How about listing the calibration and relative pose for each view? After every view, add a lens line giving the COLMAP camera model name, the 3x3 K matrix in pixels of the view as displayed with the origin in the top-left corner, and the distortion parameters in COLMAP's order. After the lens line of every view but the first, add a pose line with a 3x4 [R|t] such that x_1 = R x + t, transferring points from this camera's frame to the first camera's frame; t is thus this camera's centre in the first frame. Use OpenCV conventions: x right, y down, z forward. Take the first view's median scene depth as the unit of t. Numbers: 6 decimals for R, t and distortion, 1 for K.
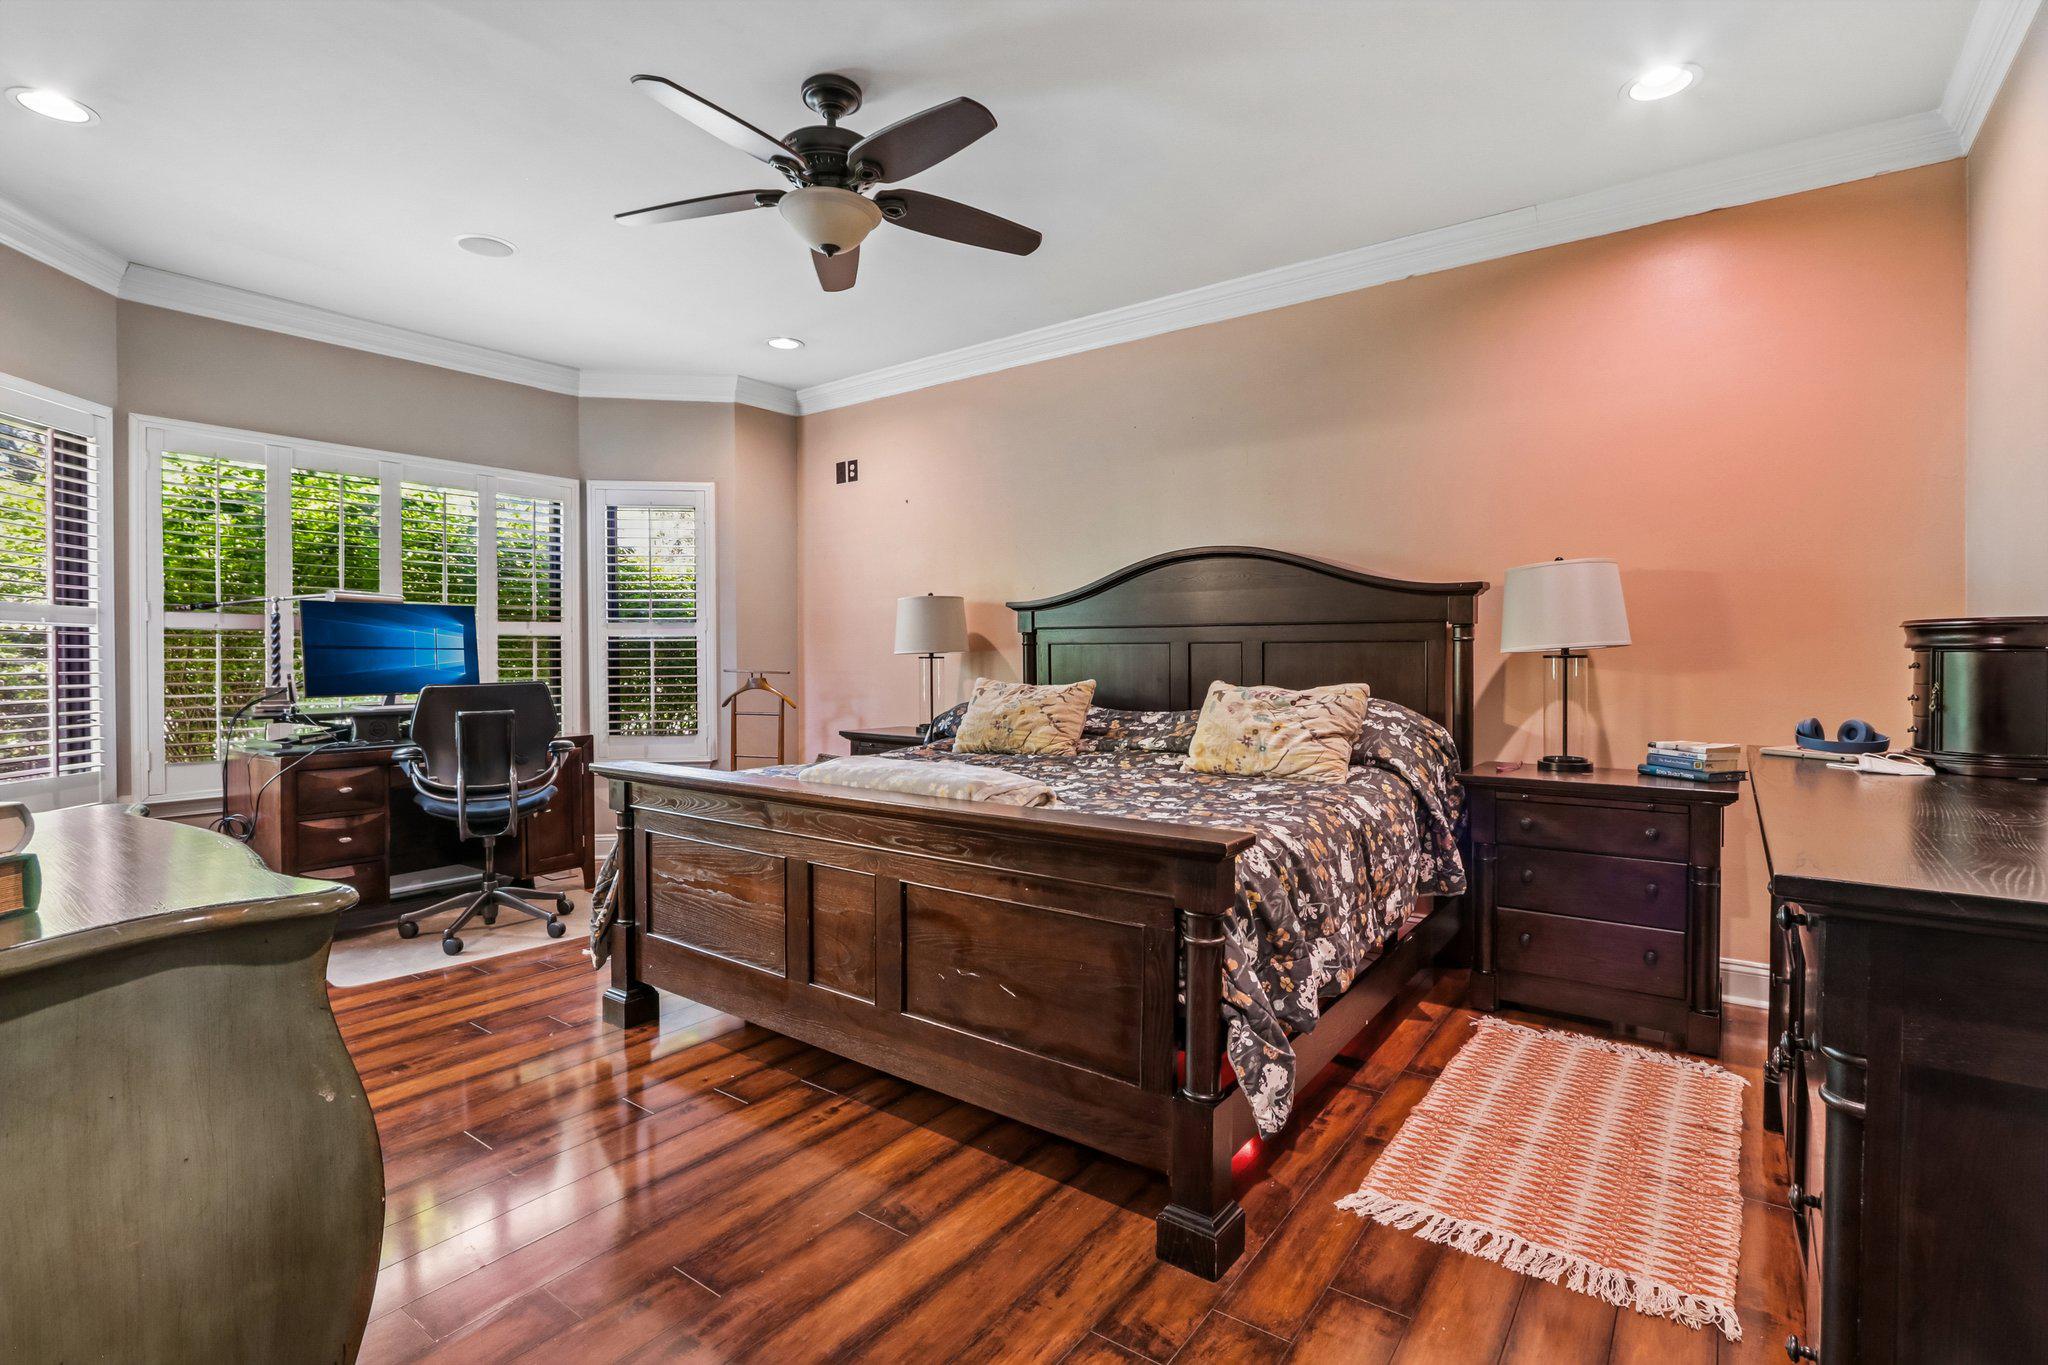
lens RADIAL K [[948.5, 0, 1020.6], [0, 948.5, 674.7], [0, 0, 1]] dist [-0.015129, 0.001275]
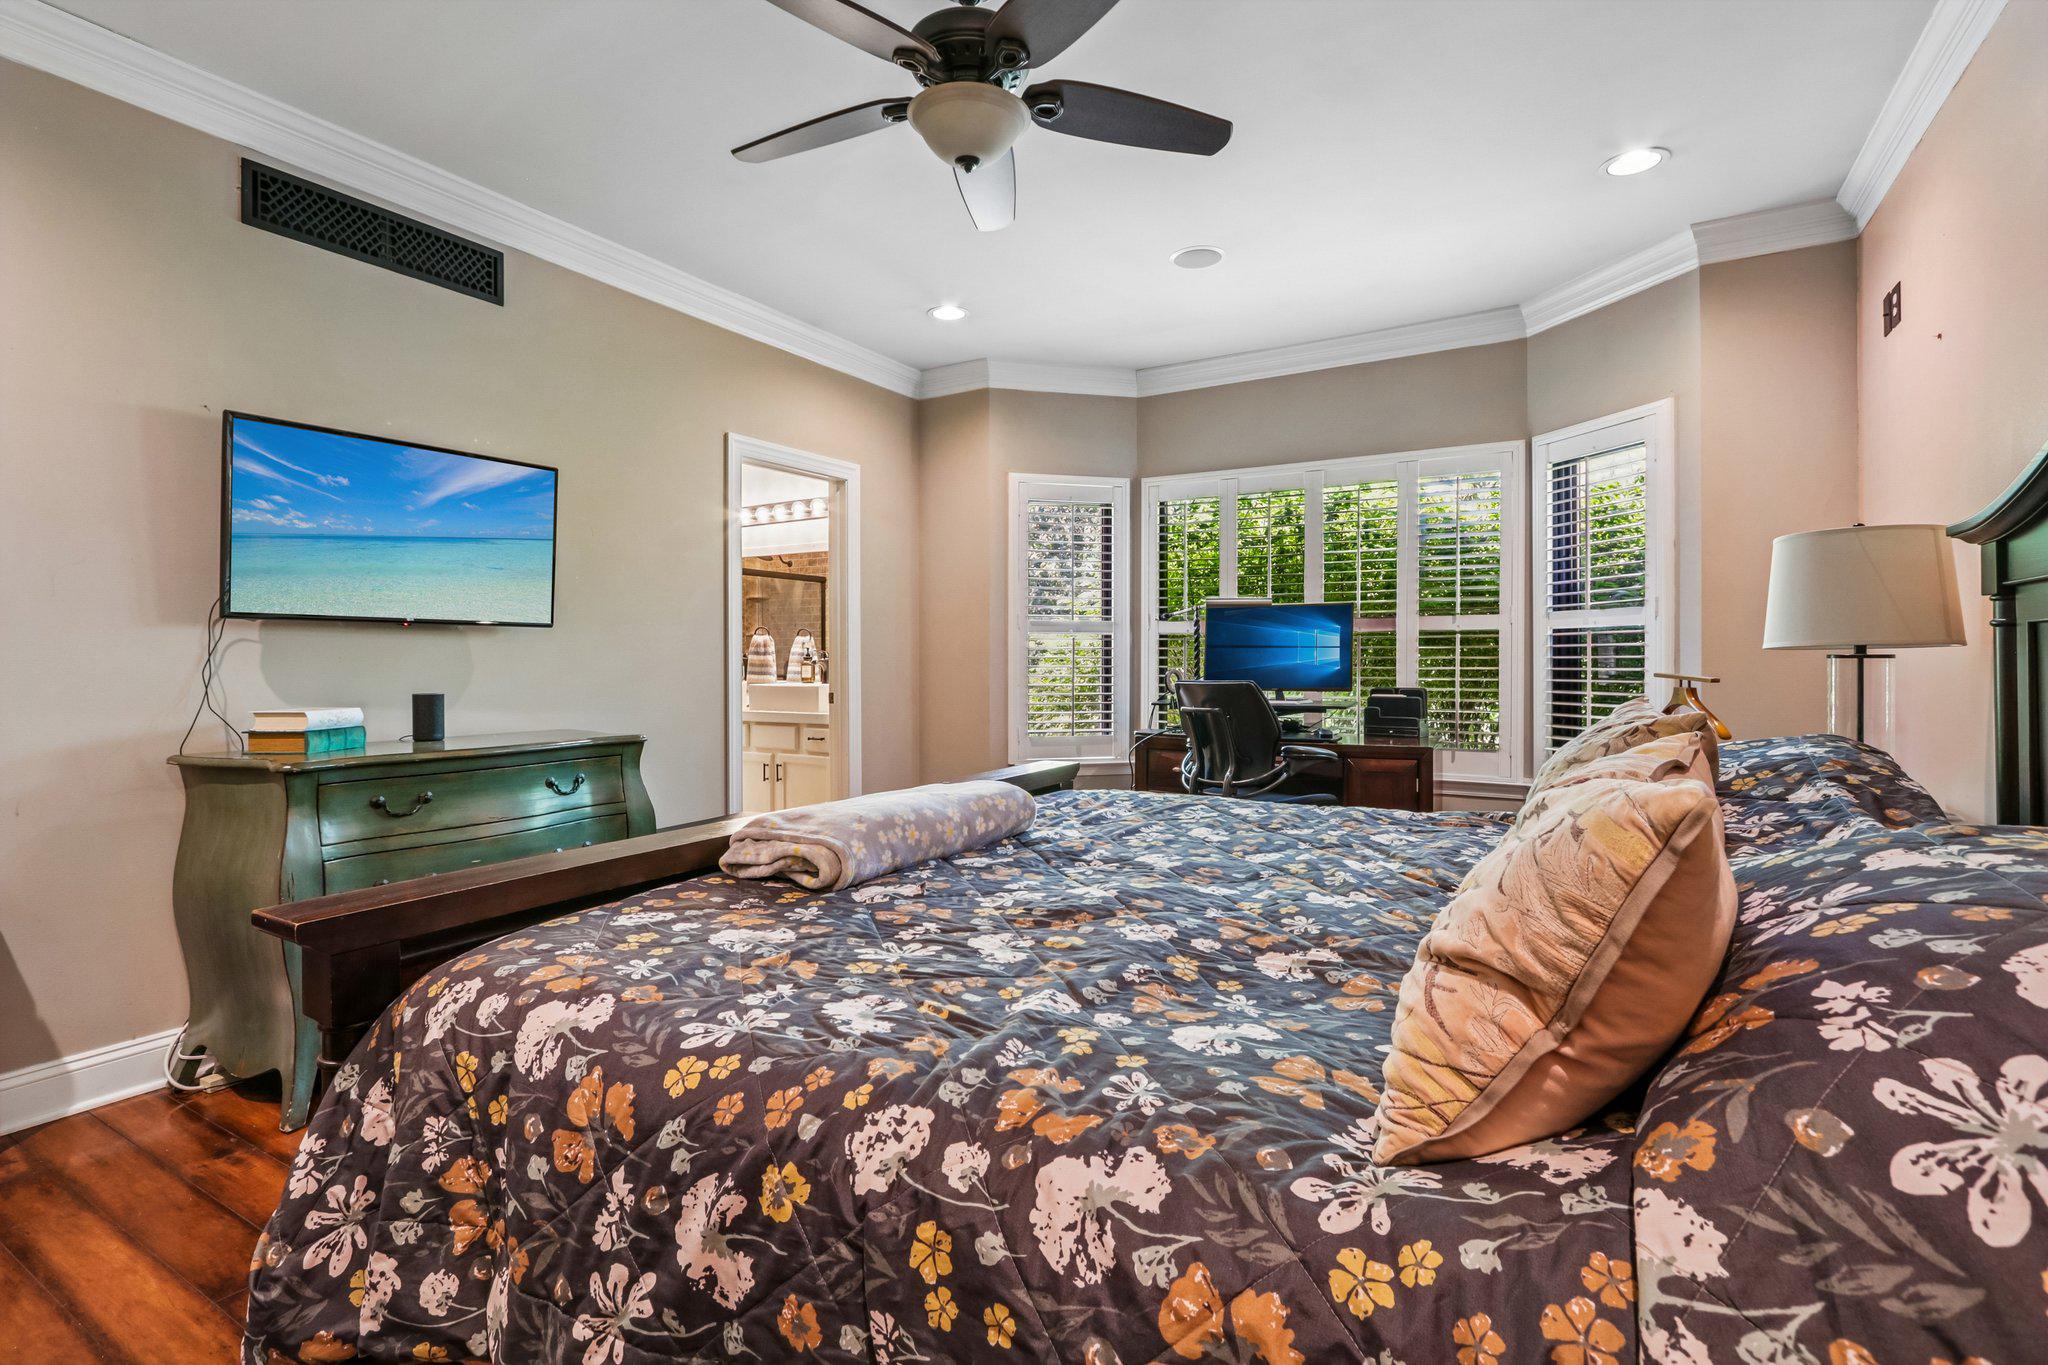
lens RADIAL K [[948.5, 0, 1023.8], [0, 948.5, 672.5], [0, 0, 1]] dist [-0.015129, 0.001275]
pose [[0.106437, 0.024202, -0.994025, 0.324012], [-0.014133, 0.999640, 0.022825, -0.017037], [0.994219, 0.011619, 0.106740, 0.510954]]
